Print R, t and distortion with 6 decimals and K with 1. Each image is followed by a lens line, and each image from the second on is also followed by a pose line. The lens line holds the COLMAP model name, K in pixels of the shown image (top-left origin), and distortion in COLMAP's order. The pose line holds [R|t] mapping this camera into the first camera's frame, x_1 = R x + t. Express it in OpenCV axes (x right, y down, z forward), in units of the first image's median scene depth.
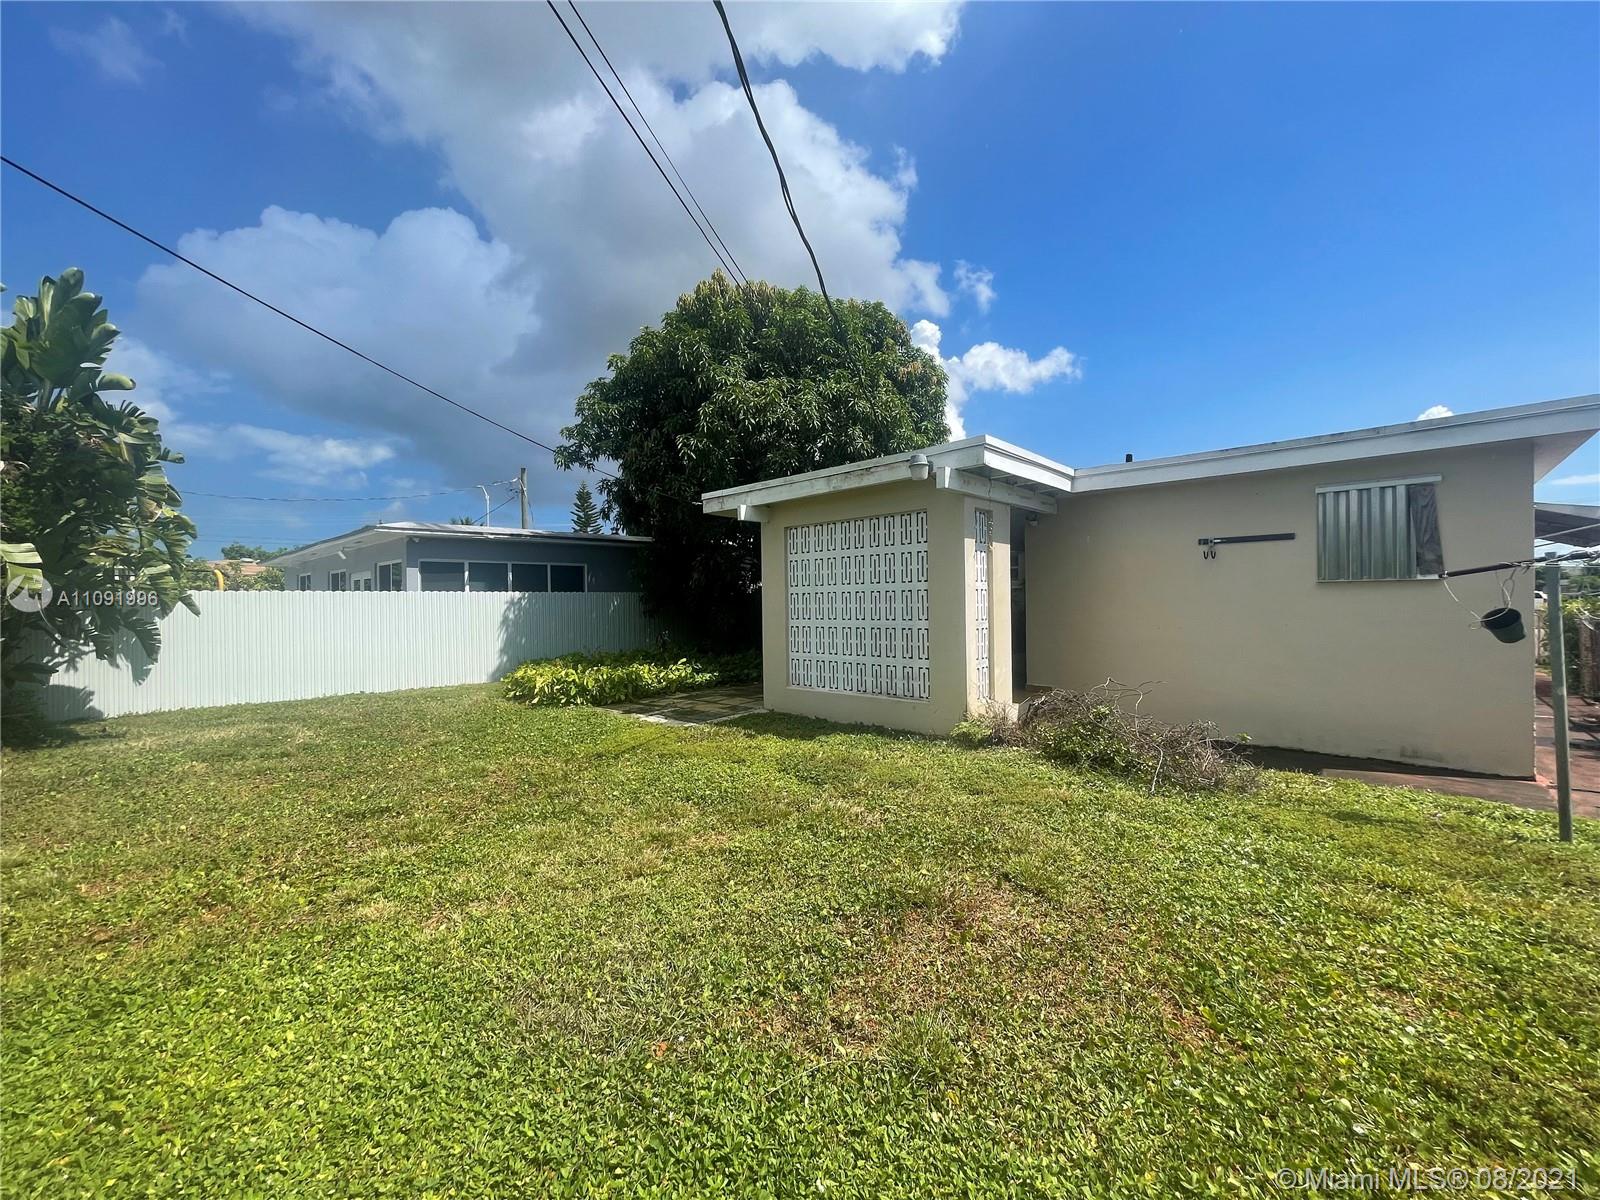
lens RADIAL K [[648.5, 0, 789.6], [0, 648.5, 603.5], [0, 0, 1]] dist [-0.005430, 0.003568]
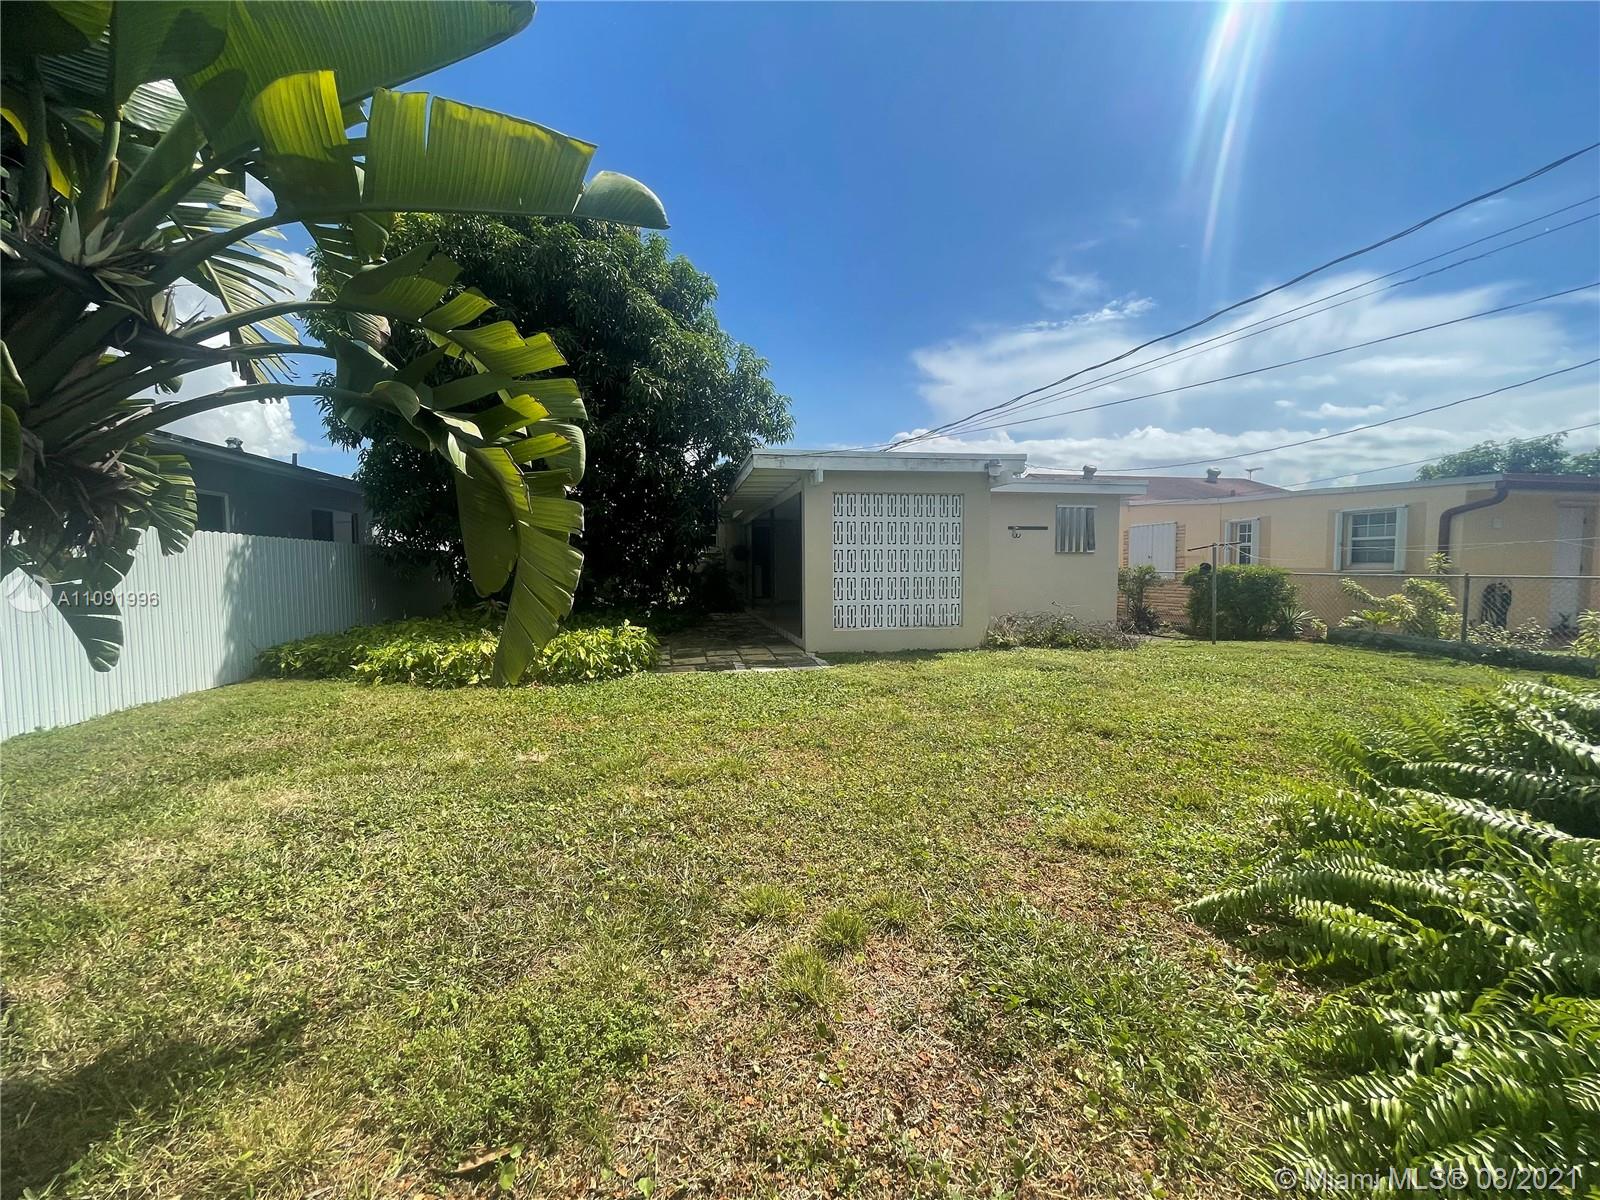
lens RADIAL K [[652.9, 0, 793.9], [0, 652.9, 605.1], [0, 0, 1]] dist [-0.007944, -0.000307]
pose [[0.584873, -0.035992, 0.810326, -1.124692], [-0.000606, 0.998995, 0.044809, 0.035051], [-0.811124, -0.026699, 0.584264, 0.421370]]
